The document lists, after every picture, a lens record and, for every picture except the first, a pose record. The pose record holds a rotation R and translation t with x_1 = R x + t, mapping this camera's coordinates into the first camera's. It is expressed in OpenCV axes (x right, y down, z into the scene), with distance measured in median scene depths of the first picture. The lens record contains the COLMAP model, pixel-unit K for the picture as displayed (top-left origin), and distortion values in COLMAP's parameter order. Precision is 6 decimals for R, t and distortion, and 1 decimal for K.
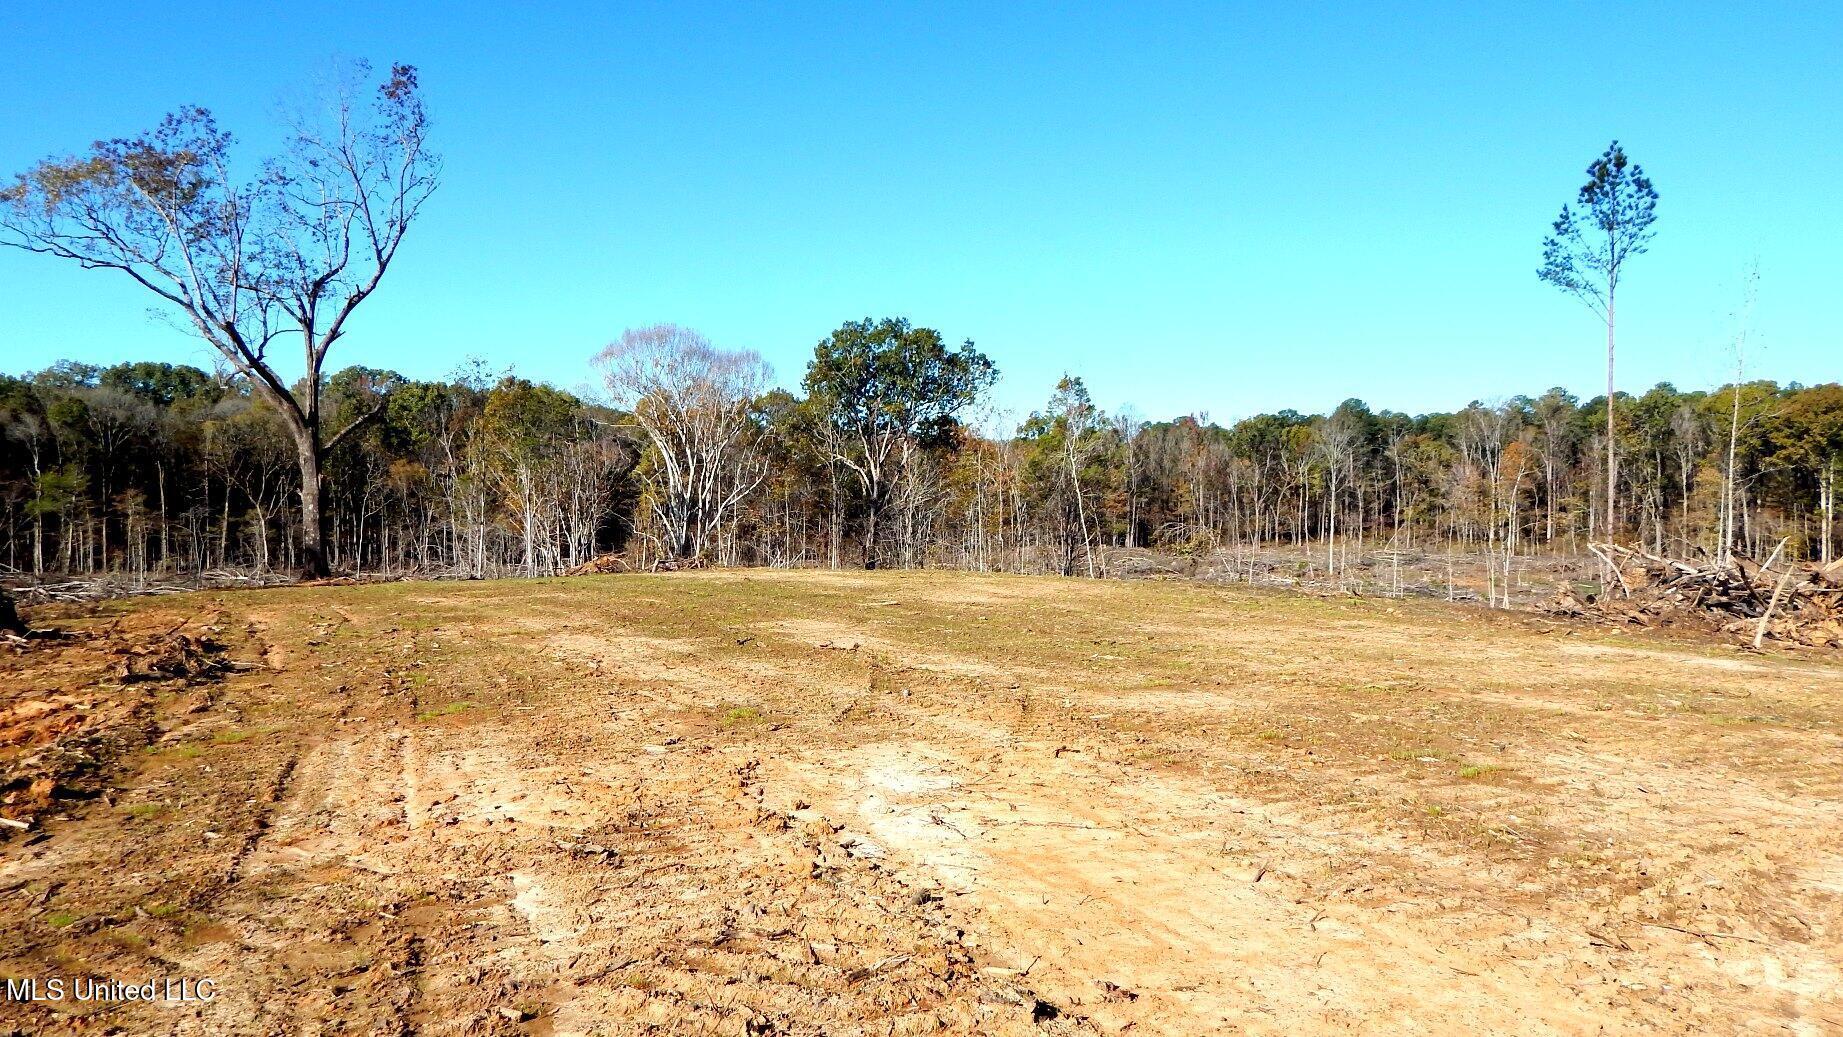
lens RADIAL K [[1208.0, 0, 924.5], [0, 1208.0, 516.1], [0, 0, 1]] dist [0.005083, -0.010922]
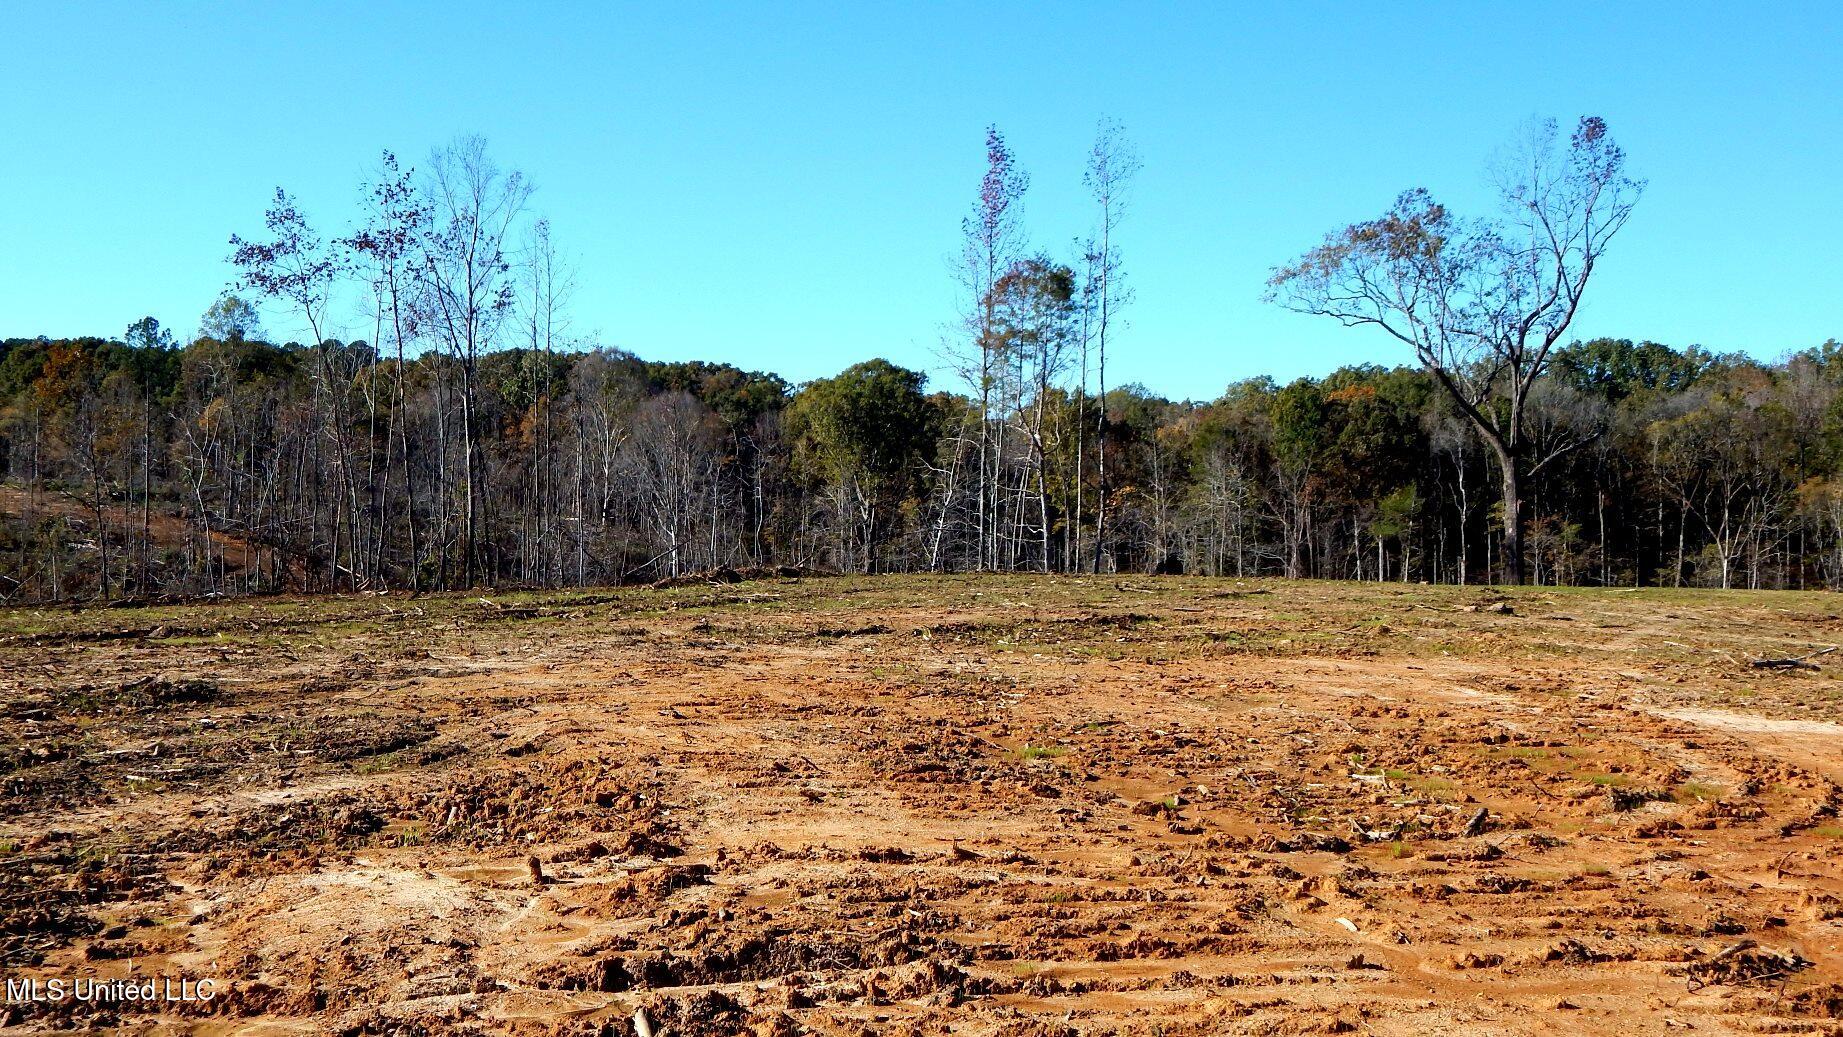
lens RADIAL K [[2203.9, 0, 918.4], [0, 2203.9, 508.7], [0, 0, 1]] dist [0.002305, 0.000000]
pose [[0.612554, 0.005982, -0.790406, 0.211798], [-0.027260, 0.999536, -0.013561, 0.004319], [0.789959, 0.029853, 0.612433, -0.182838]]
